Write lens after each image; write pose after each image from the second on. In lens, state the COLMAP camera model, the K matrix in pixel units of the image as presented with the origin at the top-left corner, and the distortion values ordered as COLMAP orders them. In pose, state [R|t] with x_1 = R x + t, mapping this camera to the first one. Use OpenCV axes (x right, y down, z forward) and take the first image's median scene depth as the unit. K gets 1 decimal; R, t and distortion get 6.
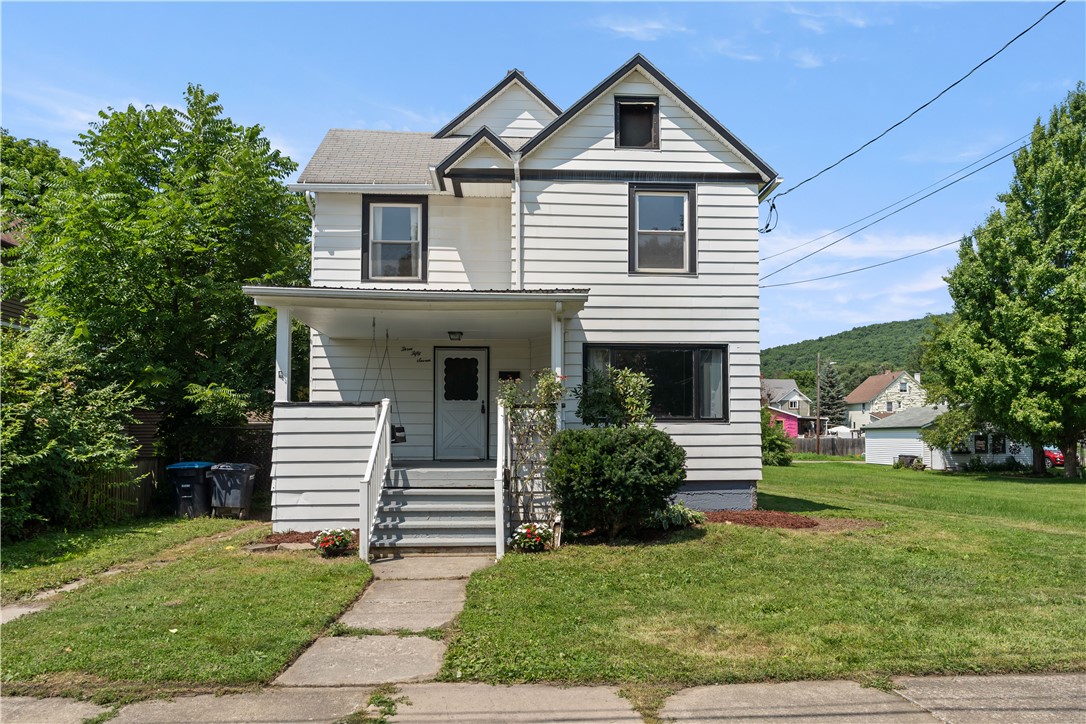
lens RADIAL K [[691.7, 0, 543.0], [0, 691.7, 362.0], [0, 0, 1]] dist [-0.002393, -0.000516]
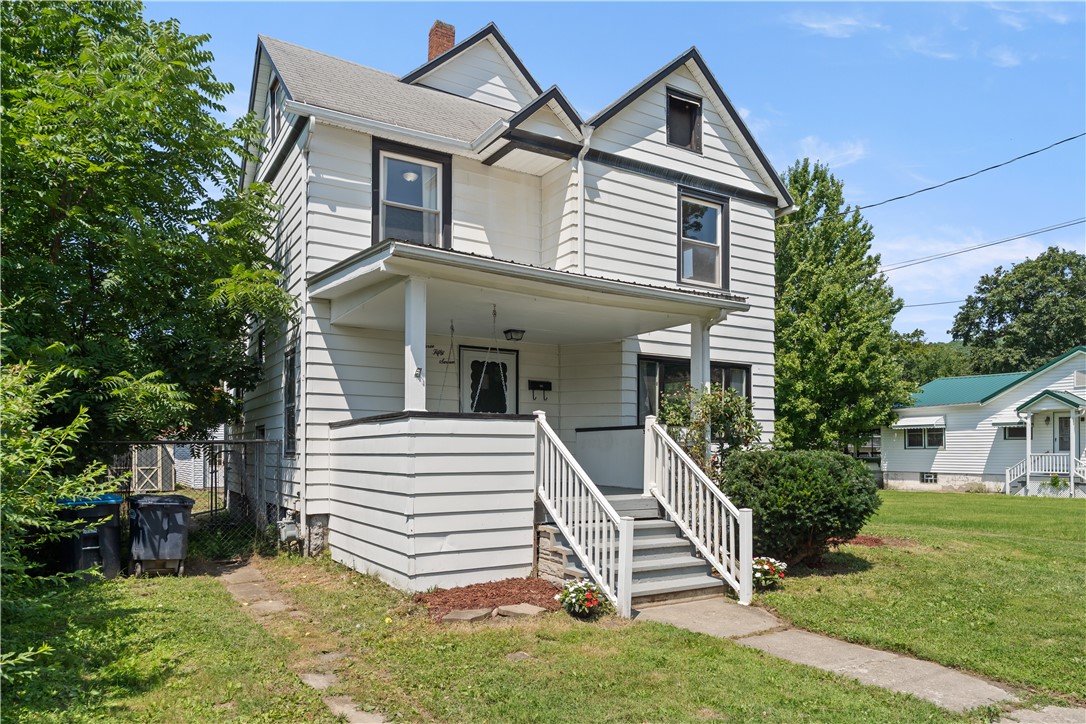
lens RADIAL K [[717.4, 0, 542.2], [0, 717.4, 399.5], [0, 0, 1]] dist [-0.000817, -0.000900]
pose [[0.885321, 0.037842, 0.463437, -0.466795], [-0.055361, 0.998172, 0.024253, 0.015422], [-0.461672, -0.047128, 0.885798, 0.214744]]
